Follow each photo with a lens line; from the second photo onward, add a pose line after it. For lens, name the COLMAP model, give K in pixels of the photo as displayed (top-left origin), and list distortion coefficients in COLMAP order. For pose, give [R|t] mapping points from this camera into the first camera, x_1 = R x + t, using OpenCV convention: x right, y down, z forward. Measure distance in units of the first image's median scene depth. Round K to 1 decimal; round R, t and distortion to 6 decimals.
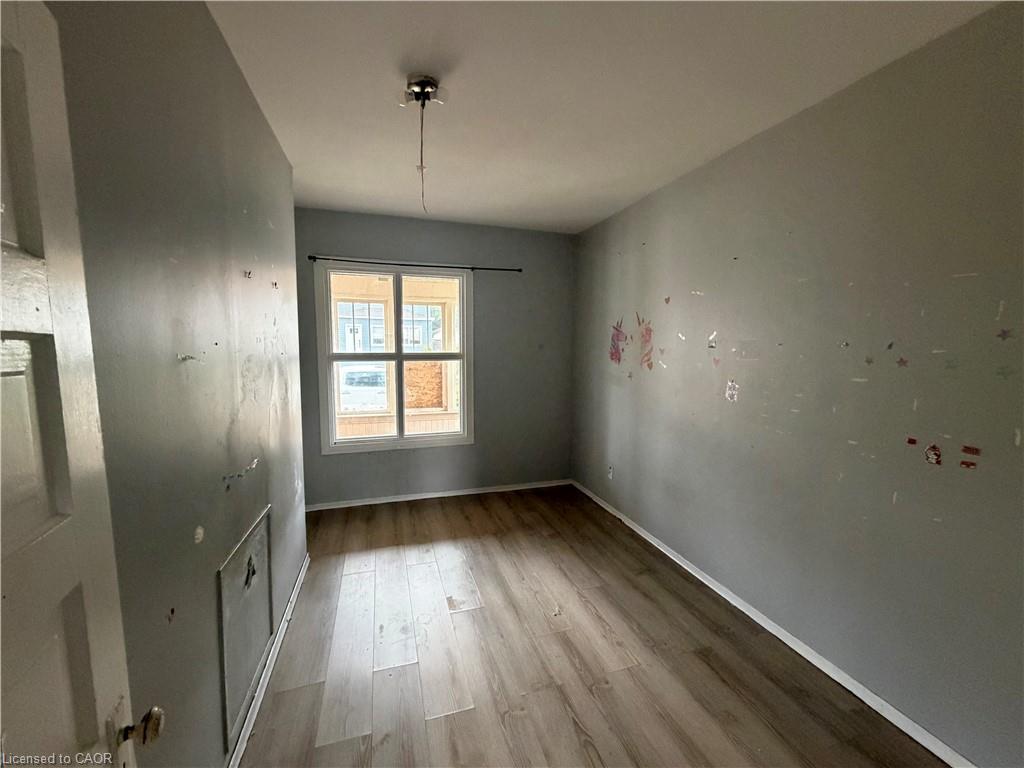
lens RADIAL K [[411.0, 0, 511.2], [0, 411.0, 386.1], [0, 0, 1]] dist [0.002349, -0.000312]
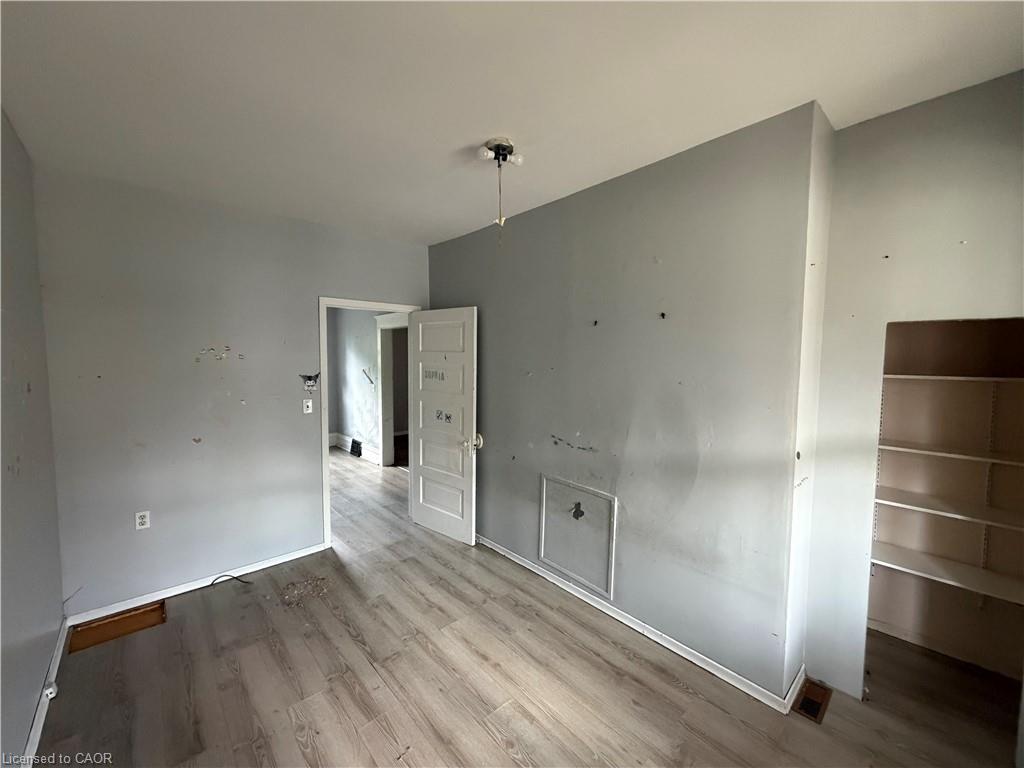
lens RADIAL K [[411.0, 0, 514.4], [0, 411.0, 387.0], [0, 0, 1]] dist [0.002349, -0.000312]
pose [[-0.909135, 0.016541, -0.416172, 0.234515], [-0.050179, 0.987583, 0.148867, -0.241951], [0.413467, 0.156223, -0.897017, 2.096408]]
